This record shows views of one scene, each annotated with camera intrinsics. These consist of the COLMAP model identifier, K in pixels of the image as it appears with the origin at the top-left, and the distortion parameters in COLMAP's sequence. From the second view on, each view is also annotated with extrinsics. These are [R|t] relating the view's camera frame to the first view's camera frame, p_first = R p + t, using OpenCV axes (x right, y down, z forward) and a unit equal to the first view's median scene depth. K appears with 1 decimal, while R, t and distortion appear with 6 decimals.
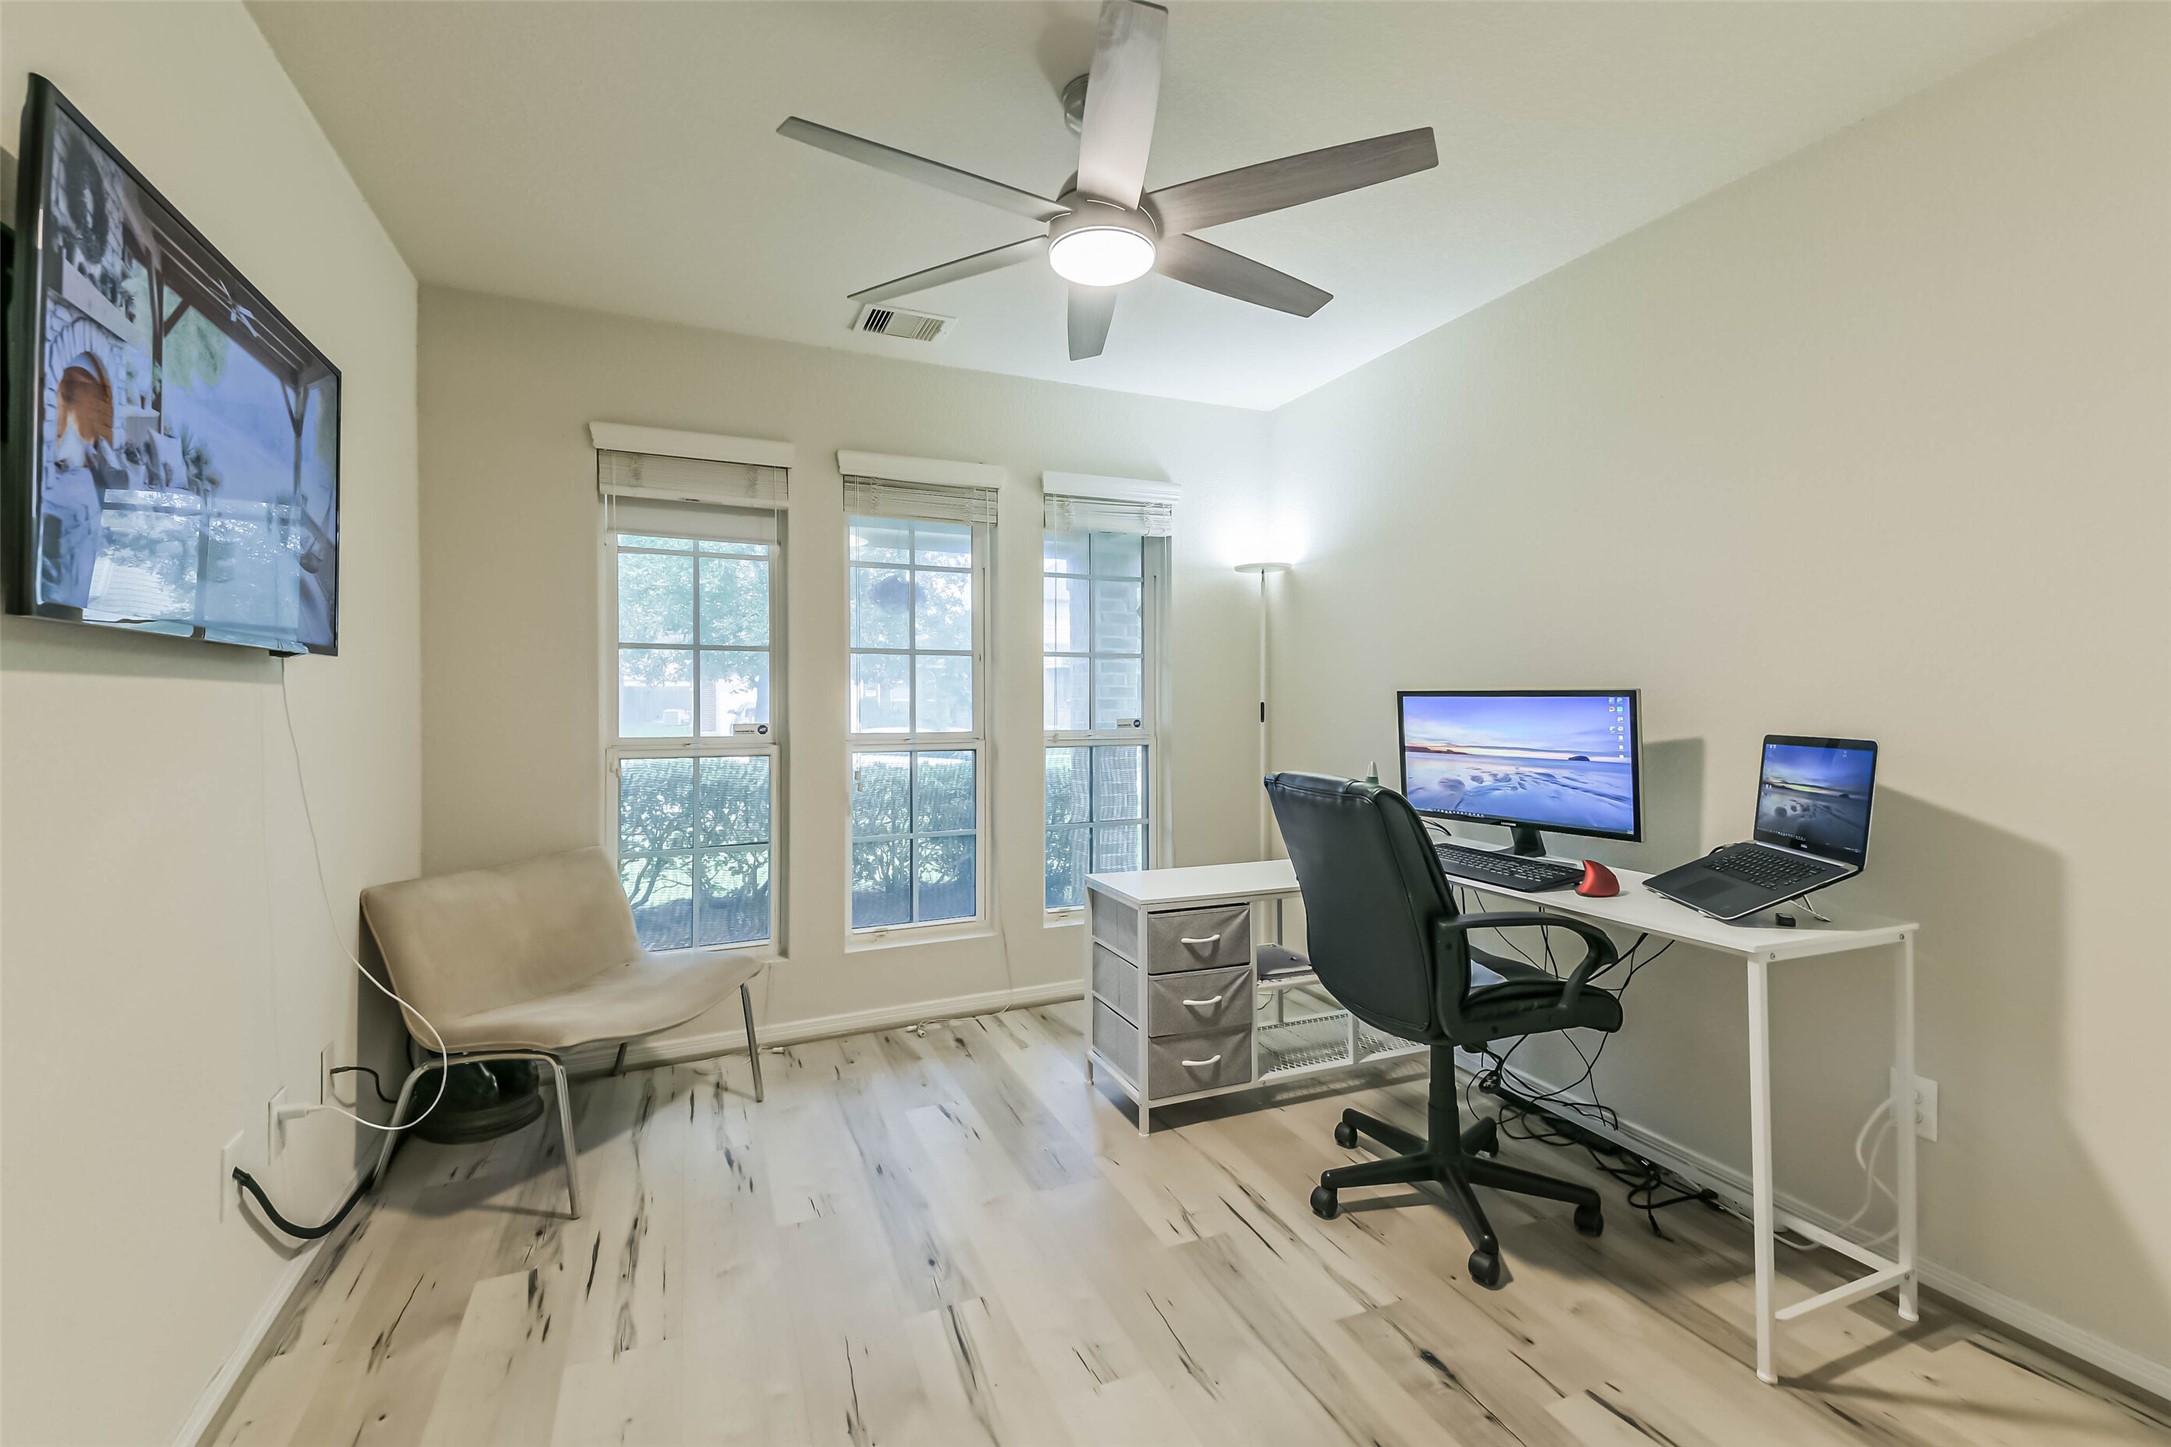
lens RADIAL K [[935.1, 0, 1091.5], [0, 935.1, 720.3], [0, 0, 1]] dist [0.075454, -0.000291]
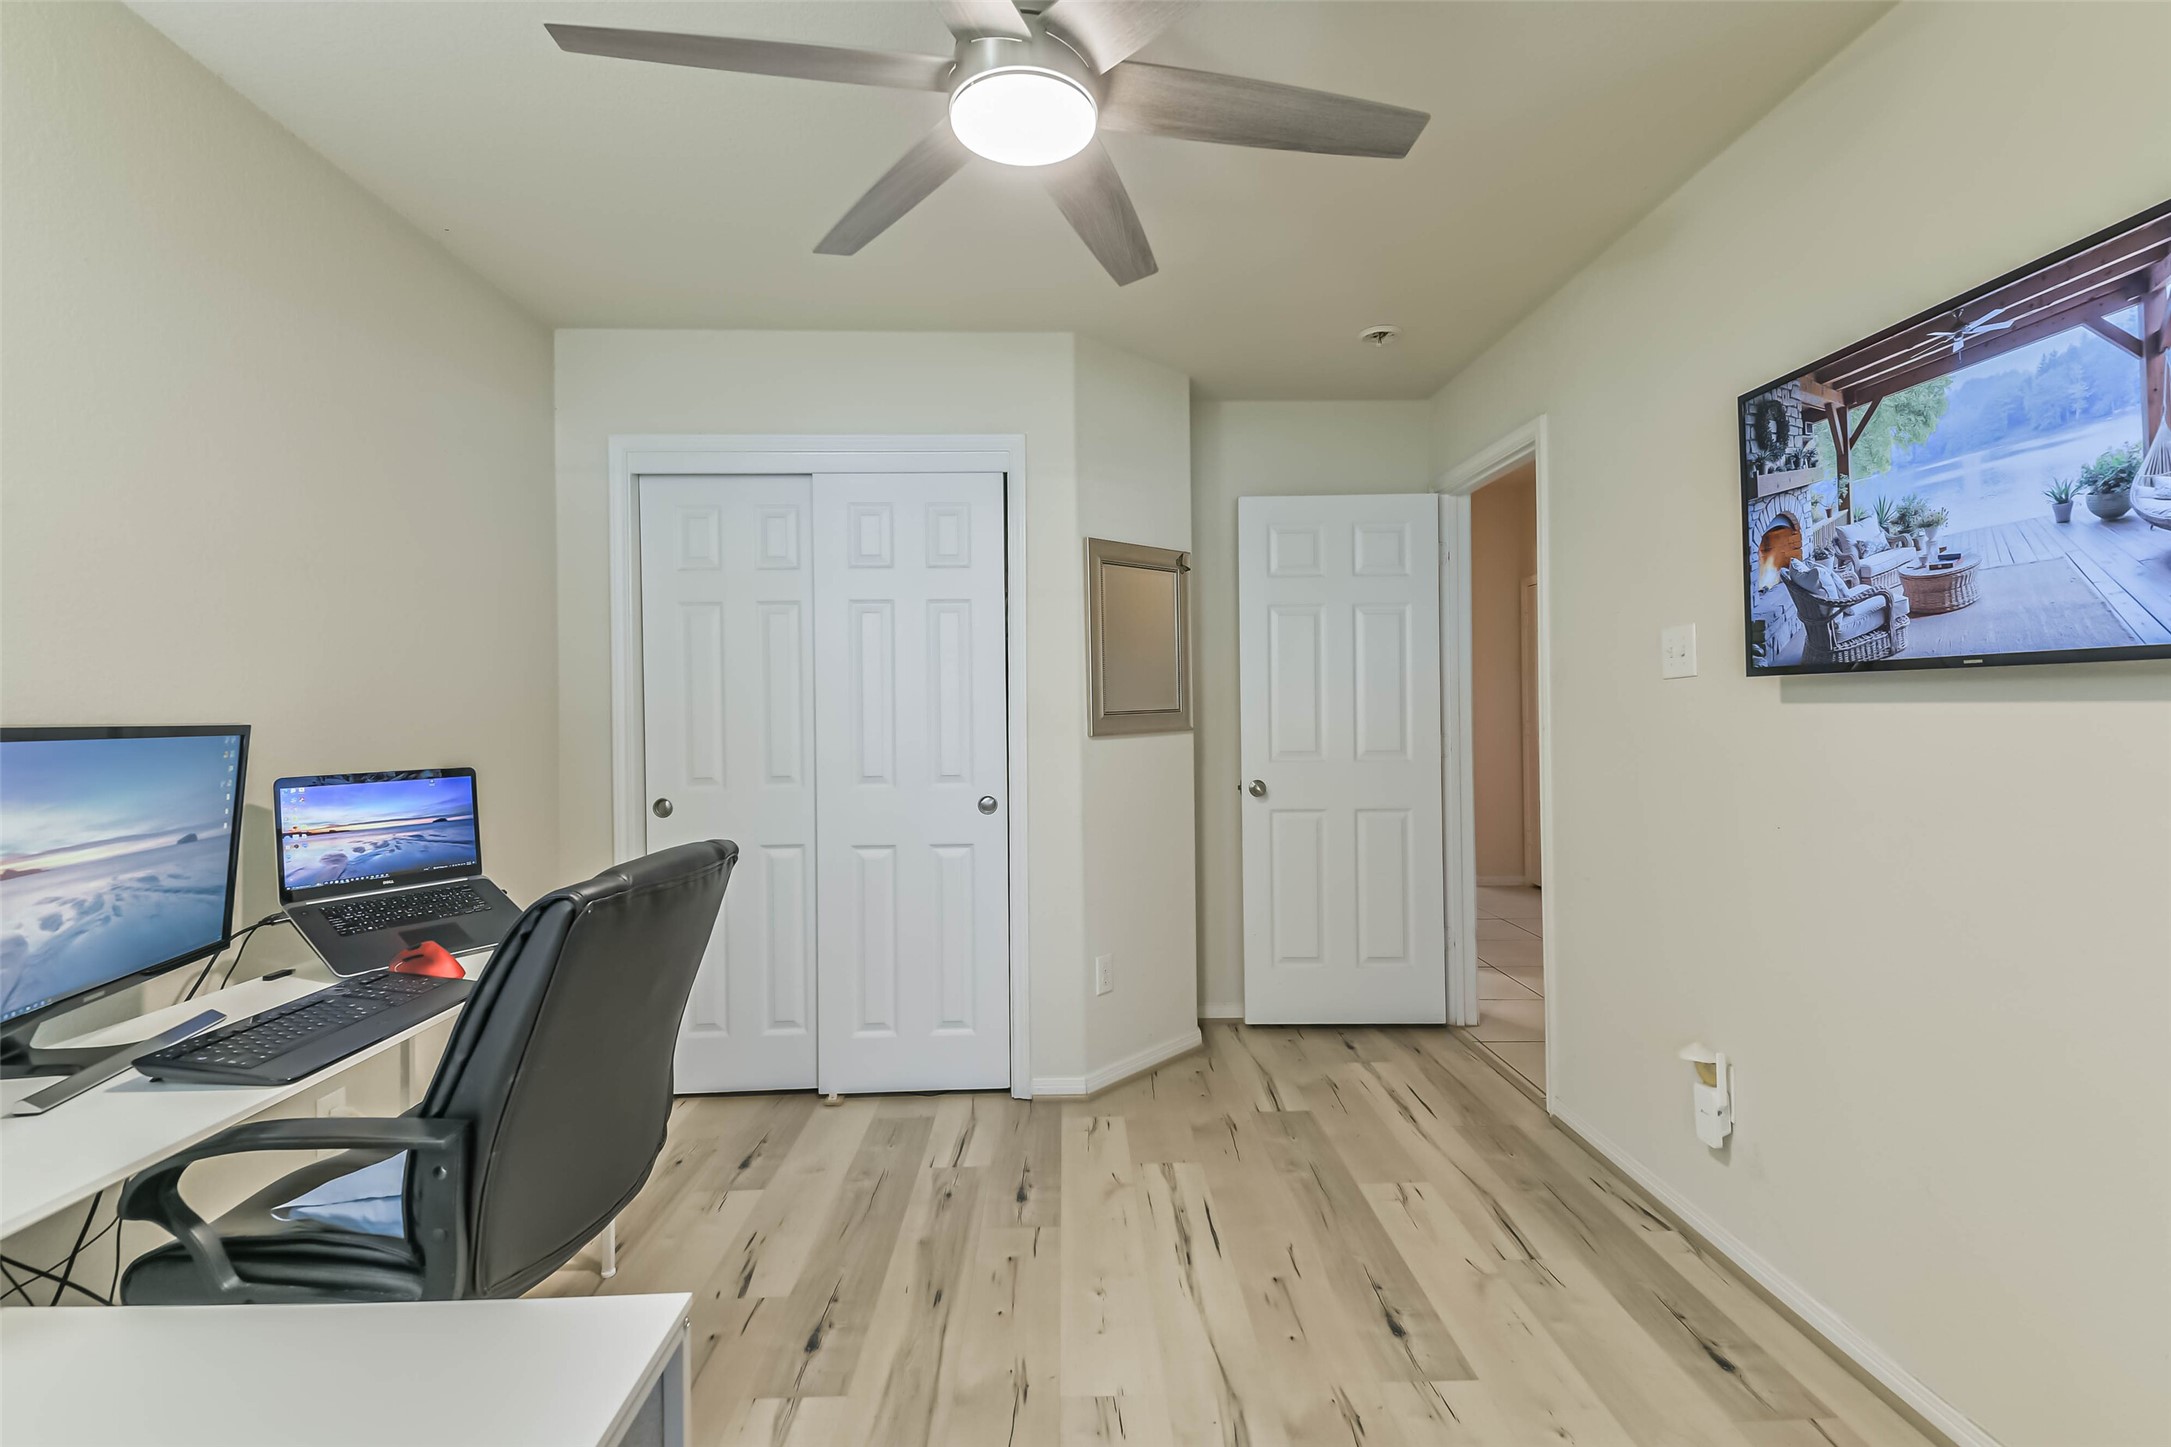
lens RADIAL K [[935.1, 0, 1091.5], [0, 935.1, 720.3], [0, 0, 1]] dist [0.075454, -0.000291]
pose [[-0.921281, 0.006095, 0.388851, -0.355414], [0.019340, 0.999358, 0.030157, -0.058349], [-0.388417, 0.035303, -0.920807, 1.846190]]
